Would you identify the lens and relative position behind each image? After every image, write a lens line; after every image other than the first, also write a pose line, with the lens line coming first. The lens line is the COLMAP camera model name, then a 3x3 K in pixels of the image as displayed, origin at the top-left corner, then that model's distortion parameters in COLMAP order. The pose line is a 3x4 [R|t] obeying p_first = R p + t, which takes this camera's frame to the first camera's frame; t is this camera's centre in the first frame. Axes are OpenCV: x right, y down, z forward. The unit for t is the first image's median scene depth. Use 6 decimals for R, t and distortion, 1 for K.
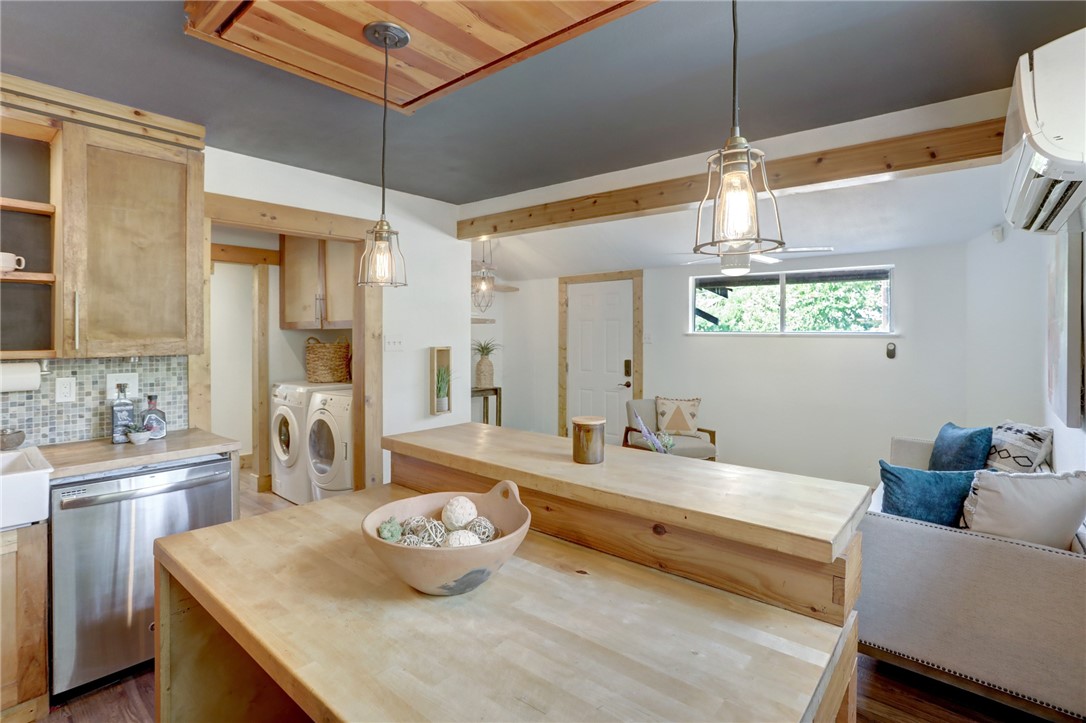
lens RADIAL K [[529.7, 0, 540.1], [0, 529.7, 332.2], [0, 0, 1]] dist [-0.056429, 0.025821]
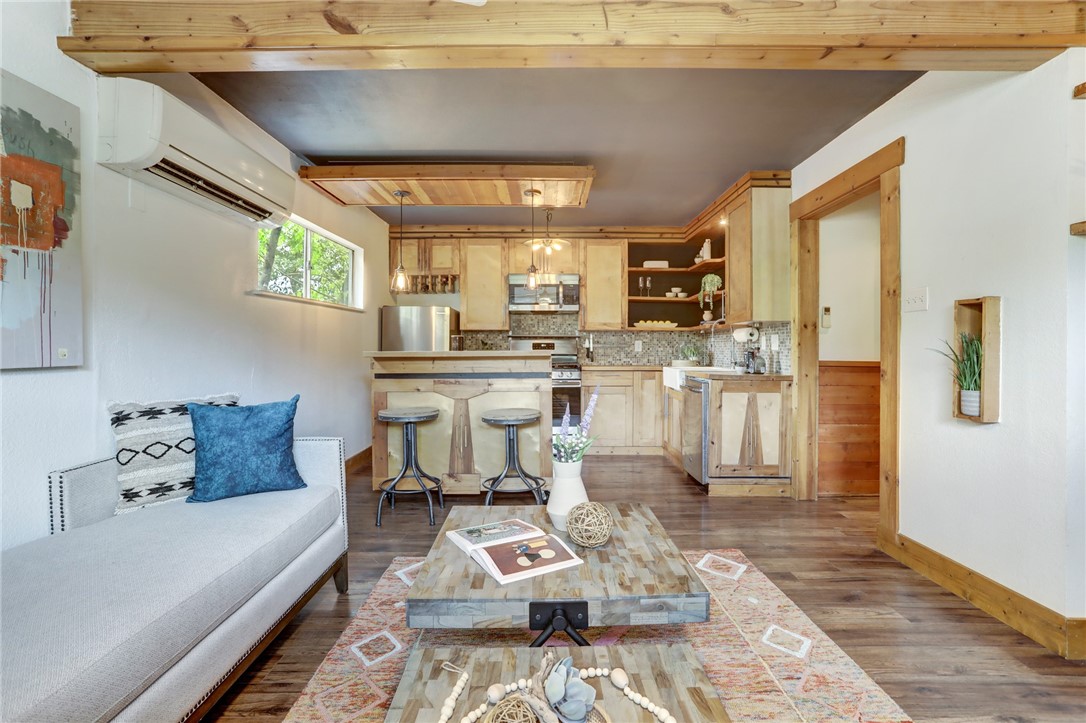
lens RADIAL K [[518.1, 0, 544.3], [0, 518.1, 345.5], [0, 0, 1]] dist [-0.059149, 0.027068]
pose [[-0.761172, -0.003212, -0.648542, 0.574545], [0.002408, 0.999967, -0.007778, 0.091740], [0.648545, -0.007483, -0.761139, 1.285514]]
